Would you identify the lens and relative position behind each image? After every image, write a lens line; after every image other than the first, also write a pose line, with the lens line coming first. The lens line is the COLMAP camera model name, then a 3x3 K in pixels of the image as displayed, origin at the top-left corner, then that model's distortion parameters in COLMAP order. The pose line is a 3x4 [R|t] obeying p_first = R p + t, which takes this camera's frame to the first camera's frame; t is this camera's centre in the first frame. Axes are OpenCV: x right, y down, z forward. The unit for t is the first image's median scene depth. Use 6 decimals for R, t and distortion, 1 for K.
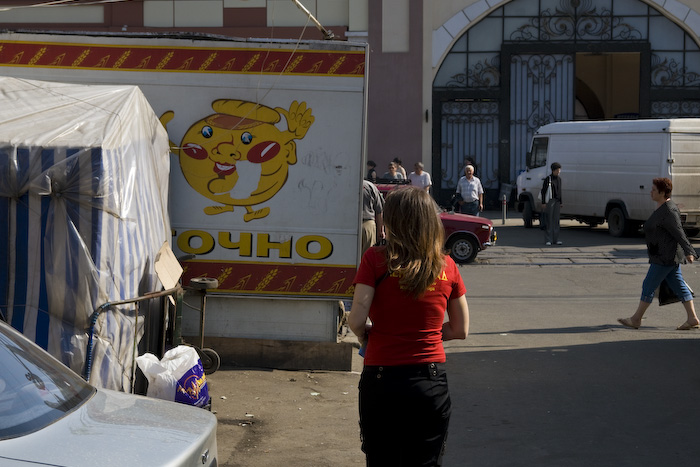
lens RADIAL K [[1609.1, 0, 350.0], [0, 1609.1, 234.8], [0, 0, 1]] dist [0.182098, 0.000000]
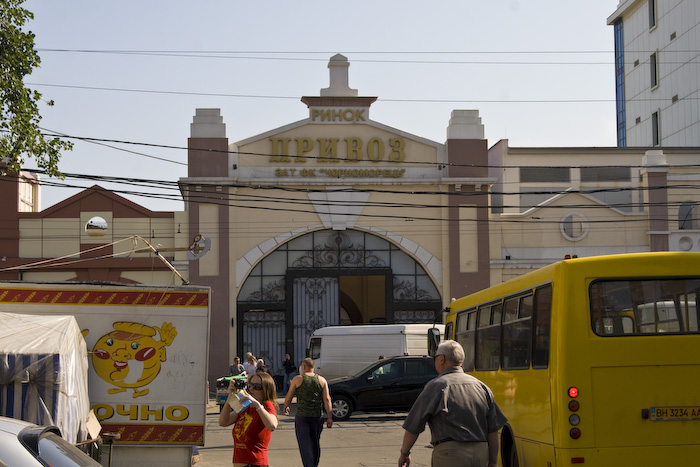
lens RADIAL K [[1296.4, 0, 349.4], [0, 1296.4, 233.9], [0, 0, 1]] dist [-0.001891, 0.000000]
pose [[0.989727, -0.000036, 0.142974, -0.036823], [0.019721, 0.990476, -0.136267, 0.010213], [-0.141607, 0.137687, 0.980301, -0.315775]]
